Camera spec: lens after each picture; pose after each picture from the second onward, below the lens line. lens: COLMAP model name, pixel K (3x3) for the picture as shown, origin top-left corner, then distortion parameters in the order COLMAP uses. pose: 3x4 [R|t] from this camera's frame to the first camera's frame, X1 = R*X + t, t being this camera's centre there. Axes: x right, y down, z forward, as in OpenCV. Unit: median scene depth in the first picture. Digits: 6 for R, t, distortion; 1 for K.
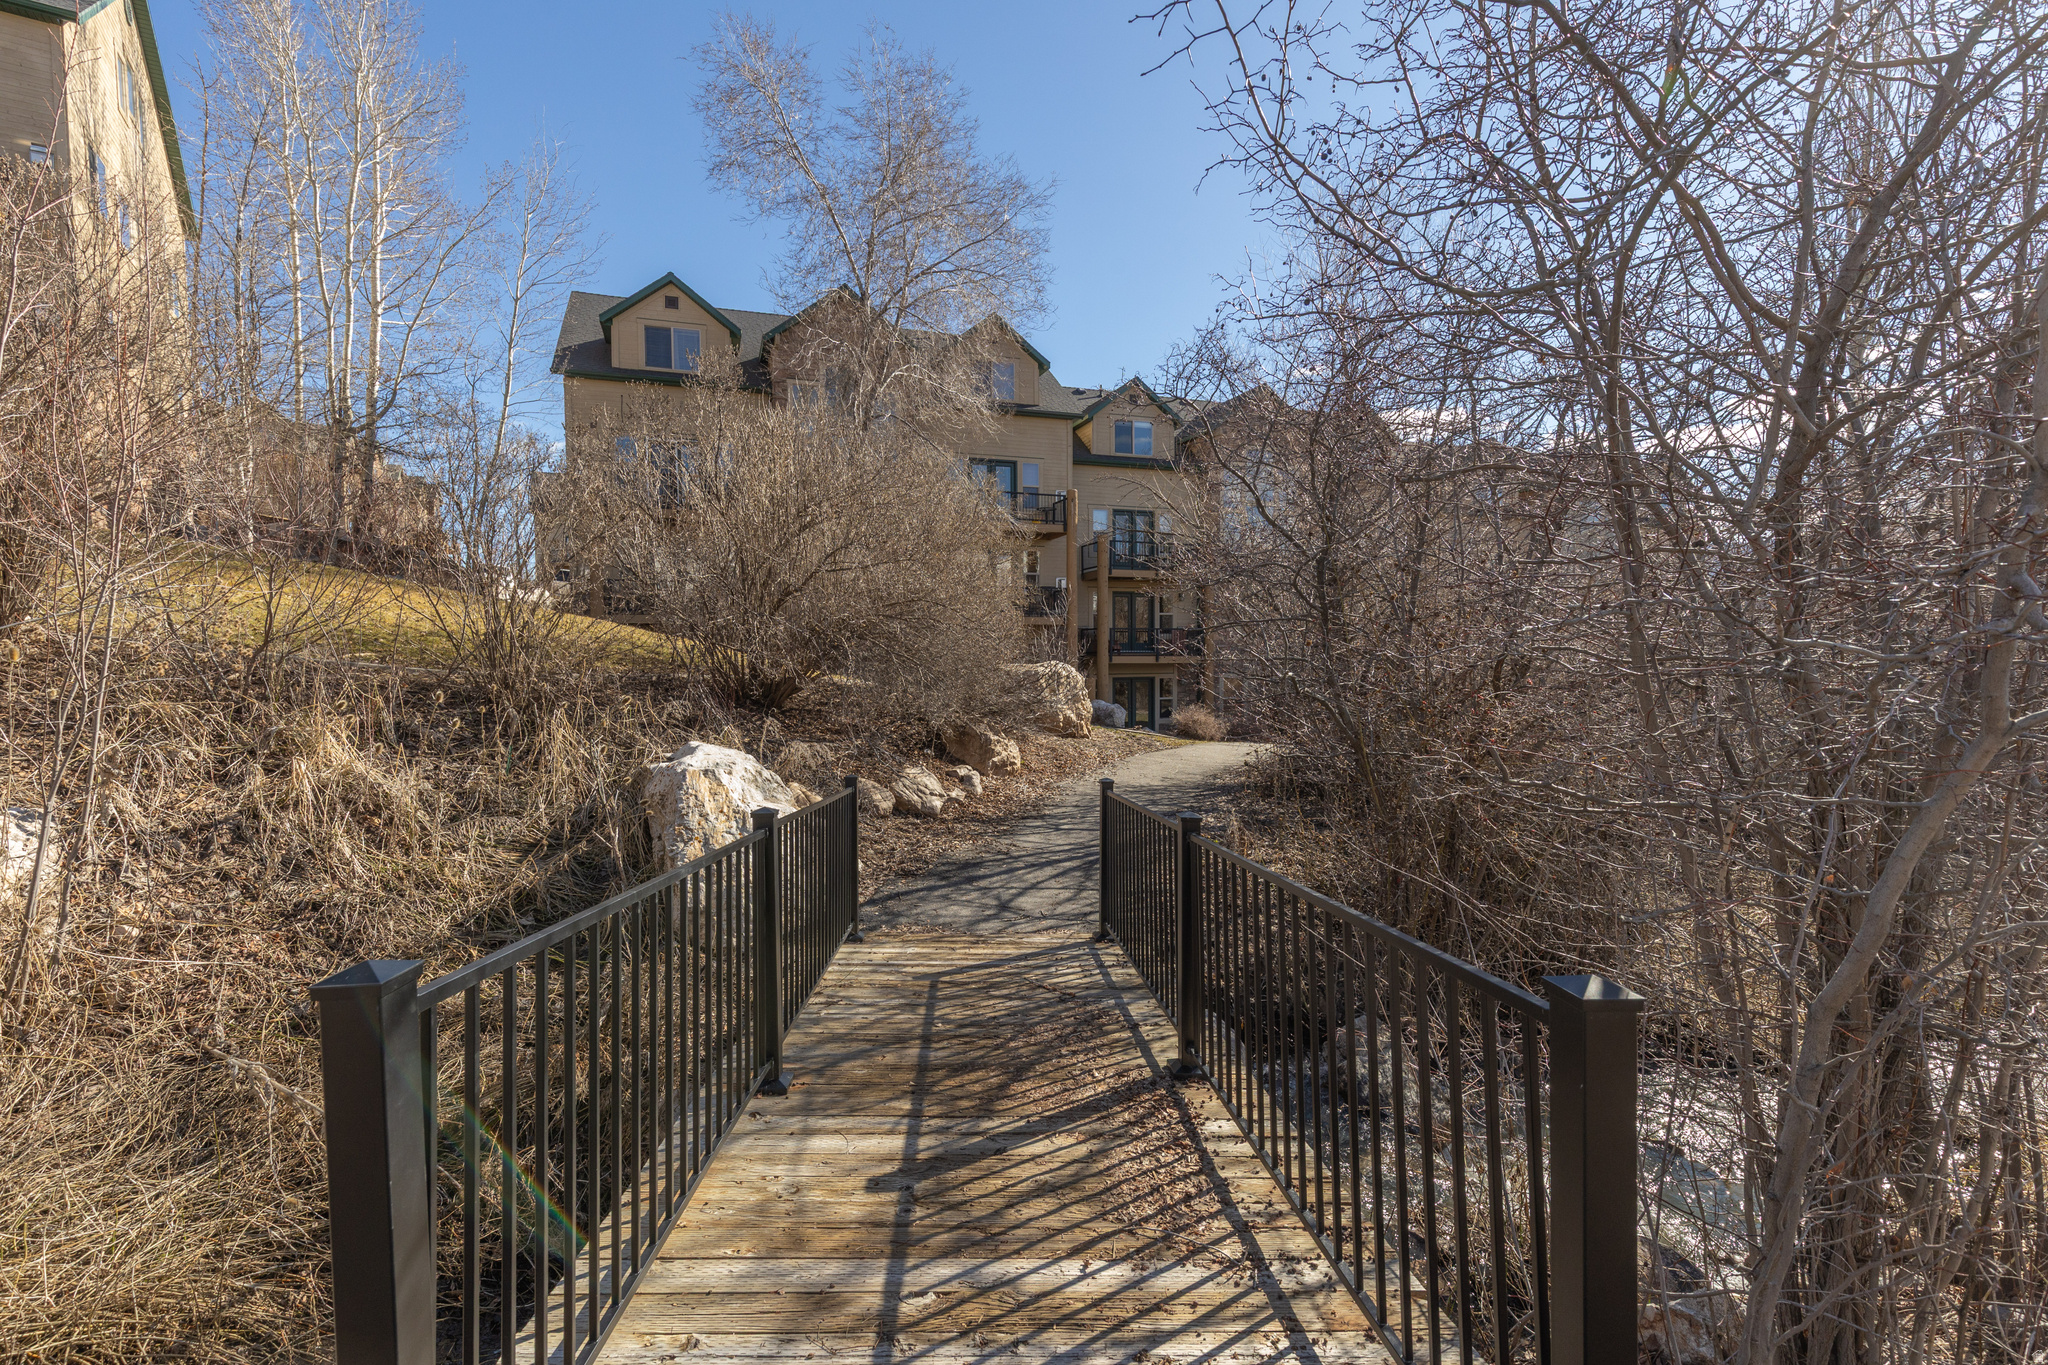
lens RADIAL K [[920.6, 0, 1027.6], [0, 920.6, 672.7], [0, 0, 1]] dist [0.009693, -0.000379]
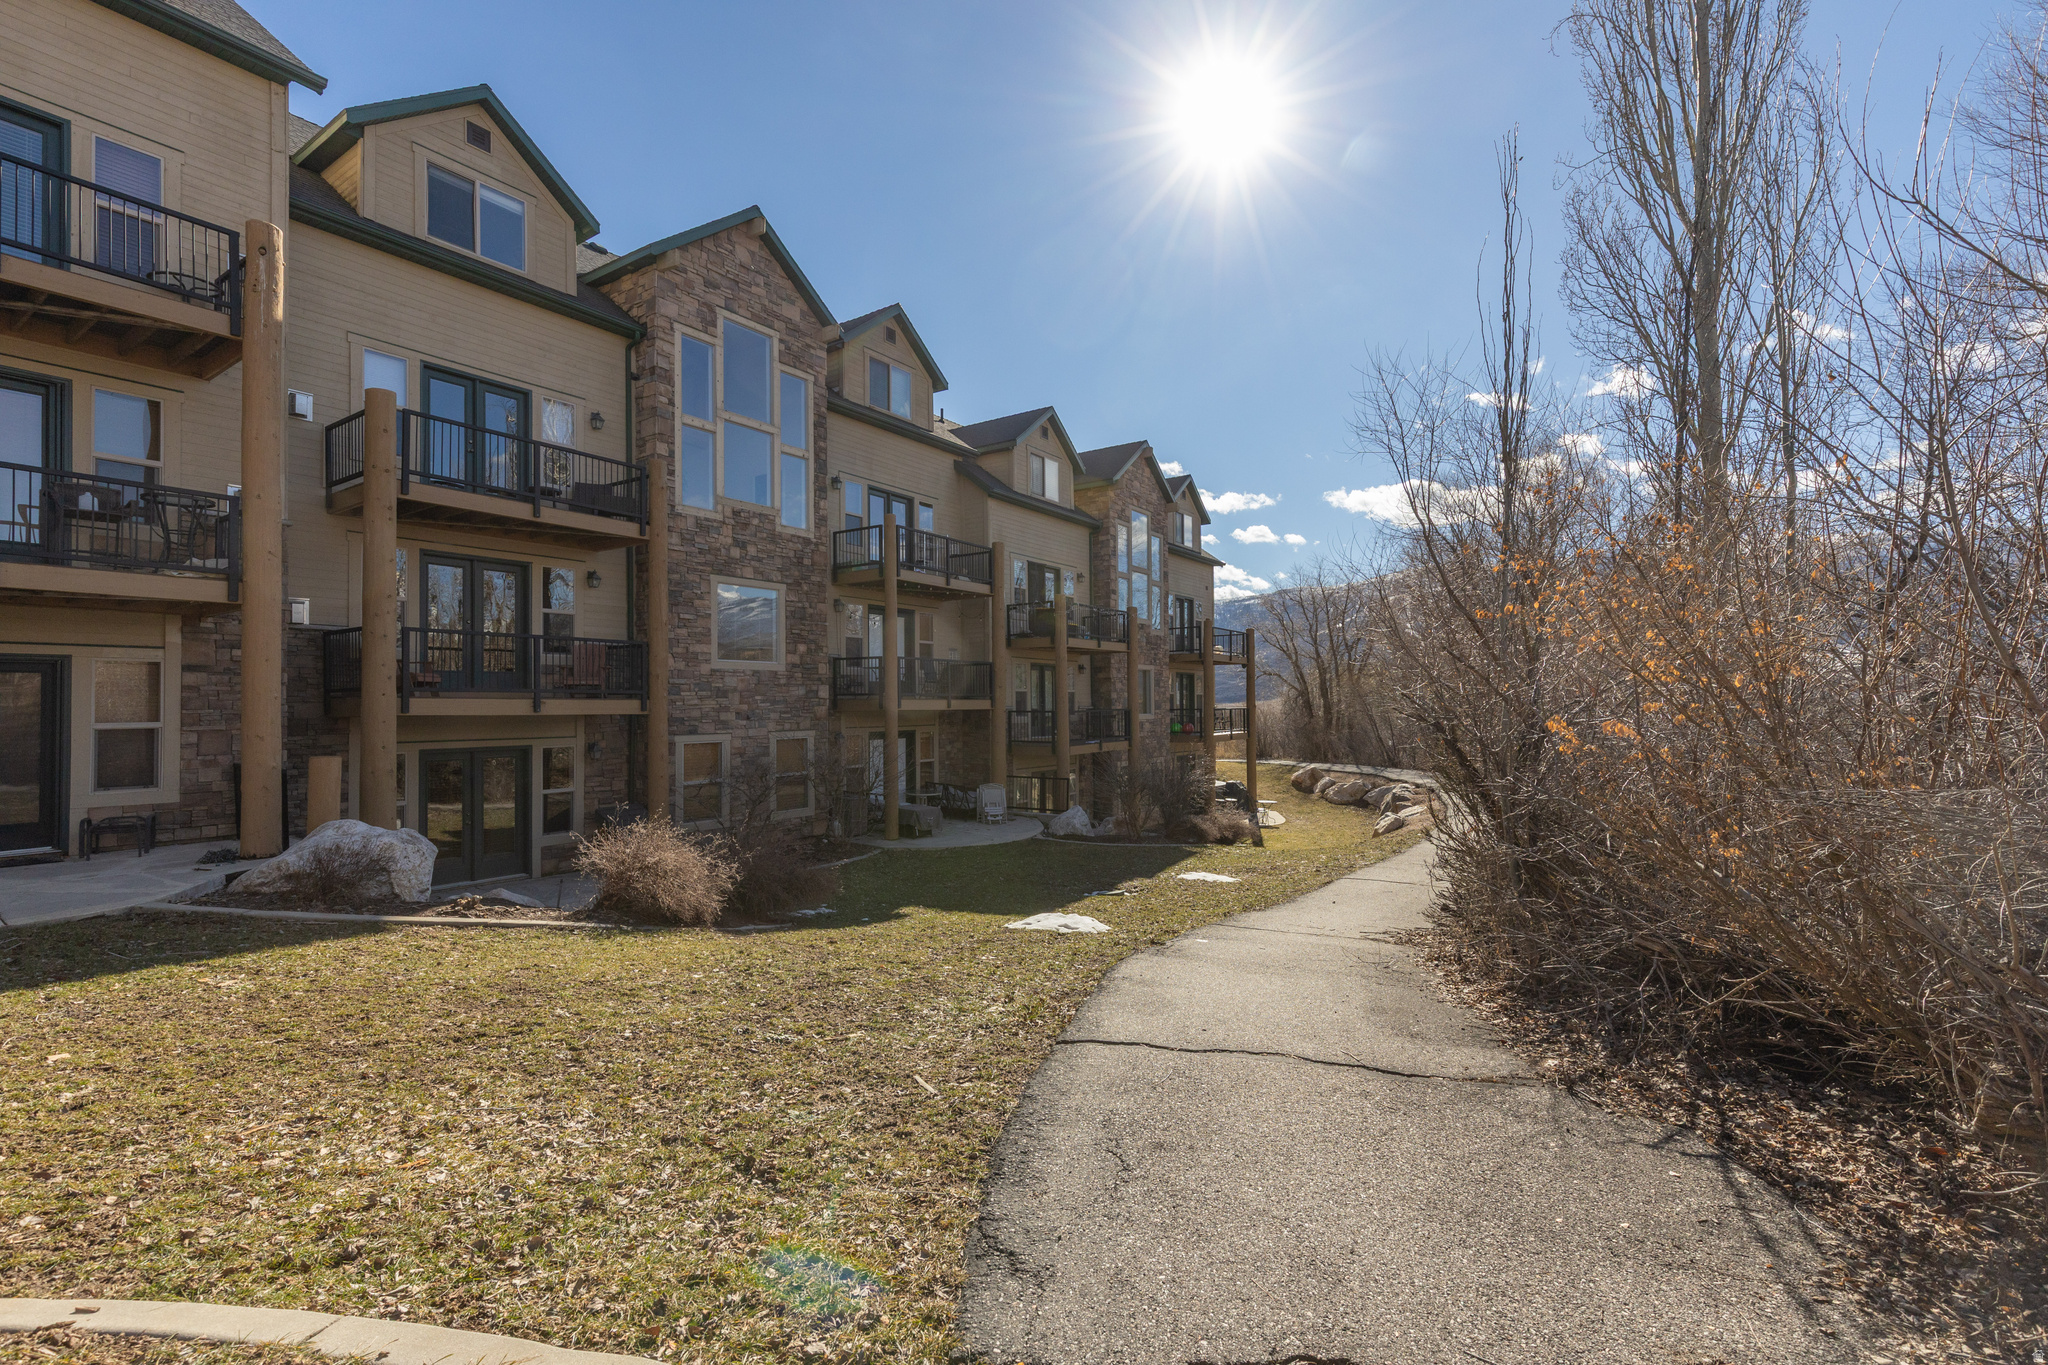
lens RADIAL K [[920.6, 0, 1017.8], [0, 920.6, 687.0], [0, 0, 1]] dist [0.009693, -0.000379]
pose [[0.819901, 0.007057, 0.572462, 0.075432], [0.018900, 0.999045, -0.039385, -0.001670], [-0.572193, 0.043111, 0.818985, 0.498145]]
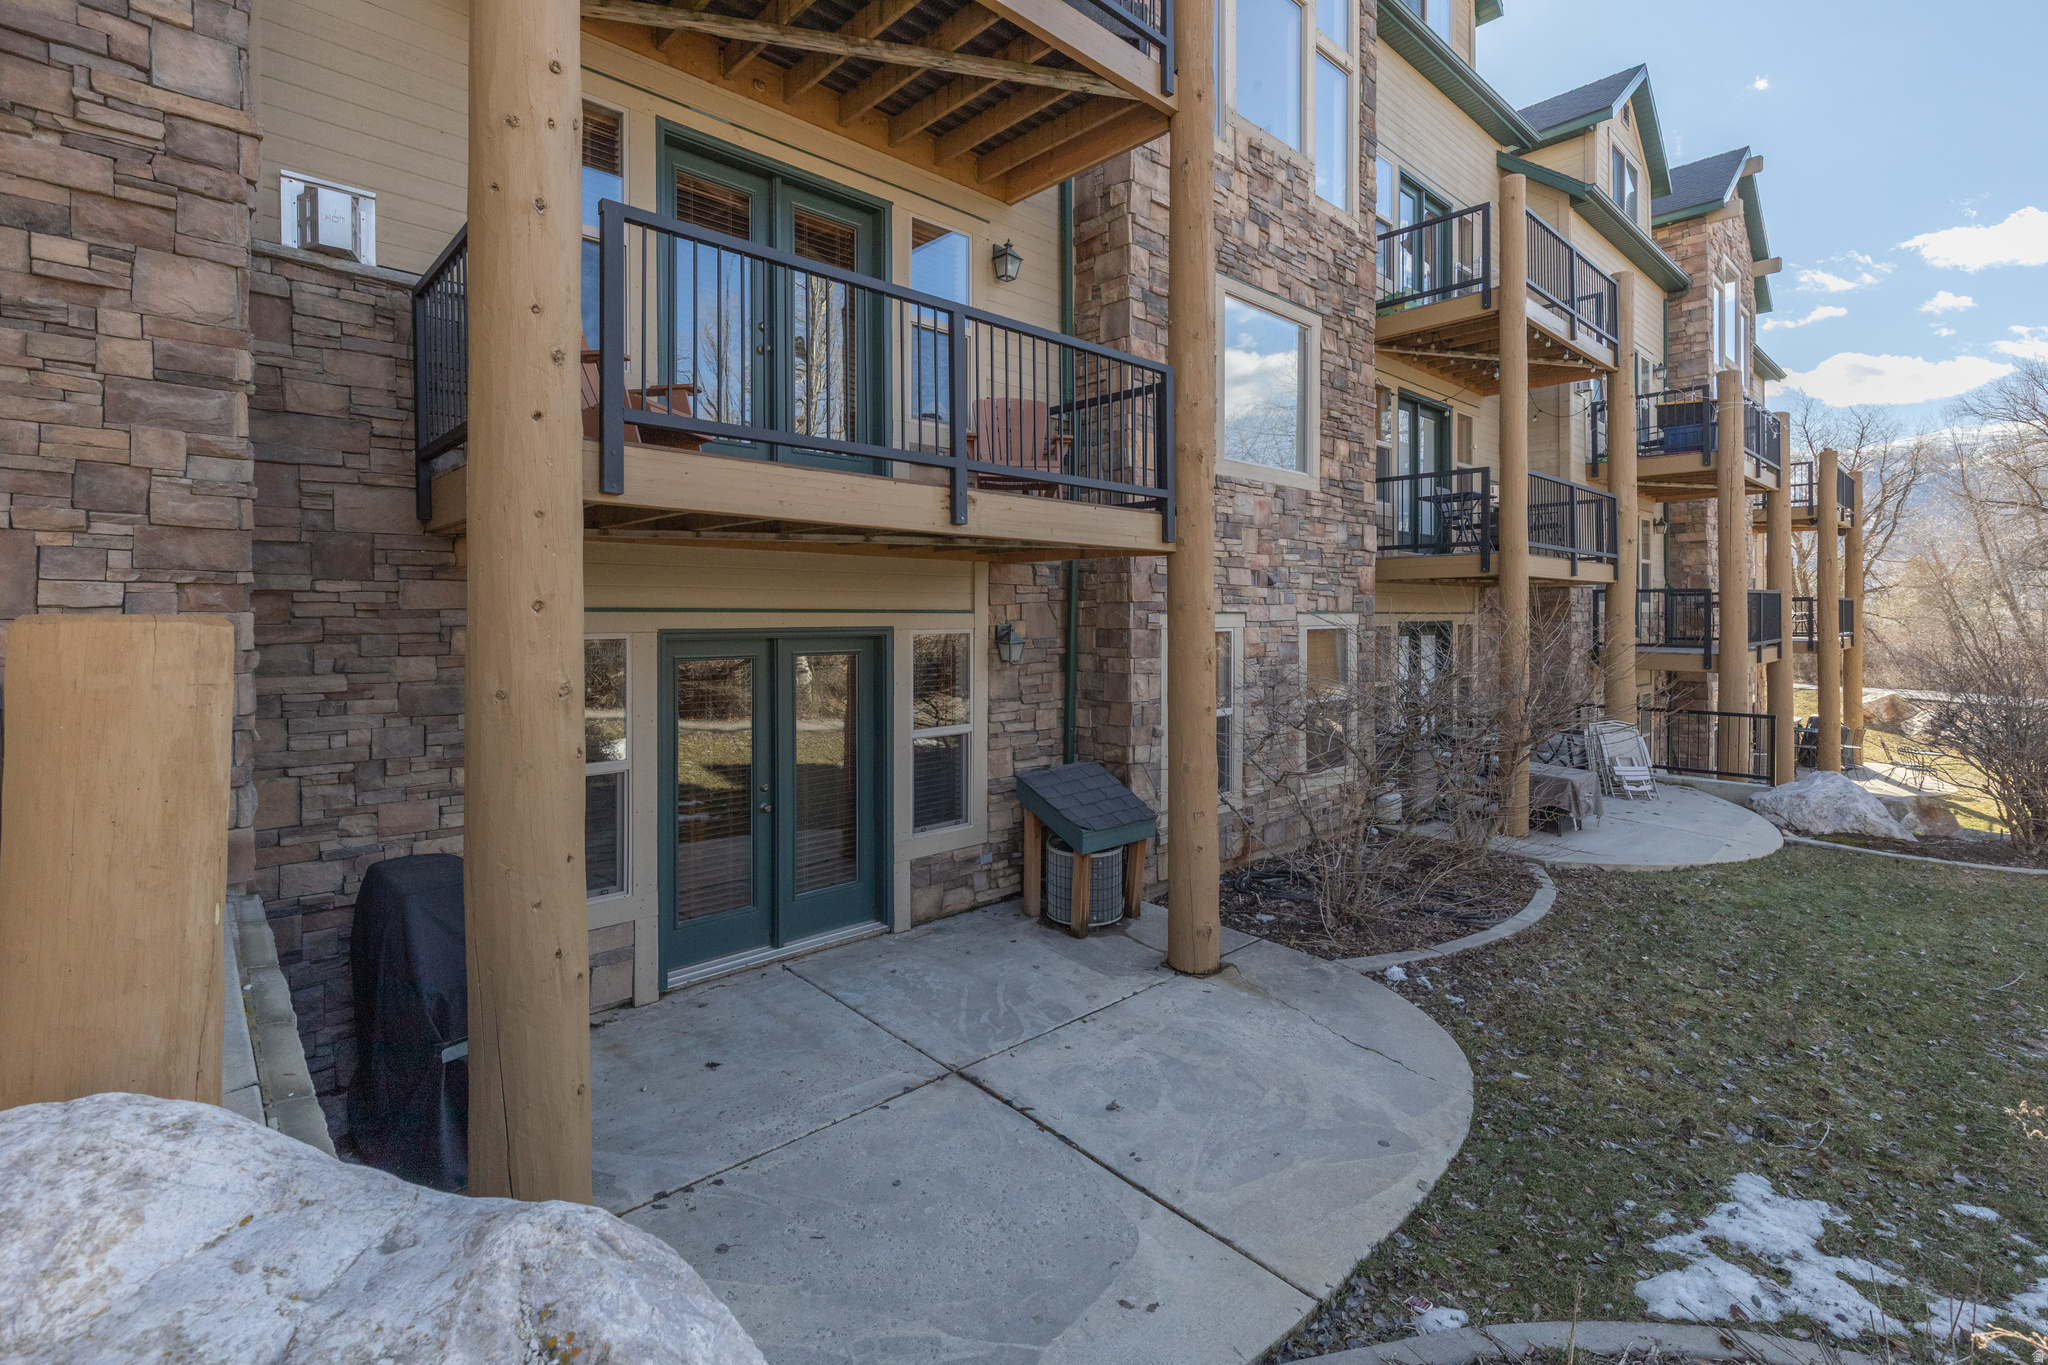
lens RADIAL K [[920.6, 0, 1009.5], [0, 920.6, 617.8], [0, 0, 1]] dist [0.009693, -0.000379]
pose [[0.925669, 0.001003, 0.378334, 0.089456], [0.005597, 0.999851, -0.016343, 0.006601], [-0.378294, 0.017246, 0.925525, 0.845584]]
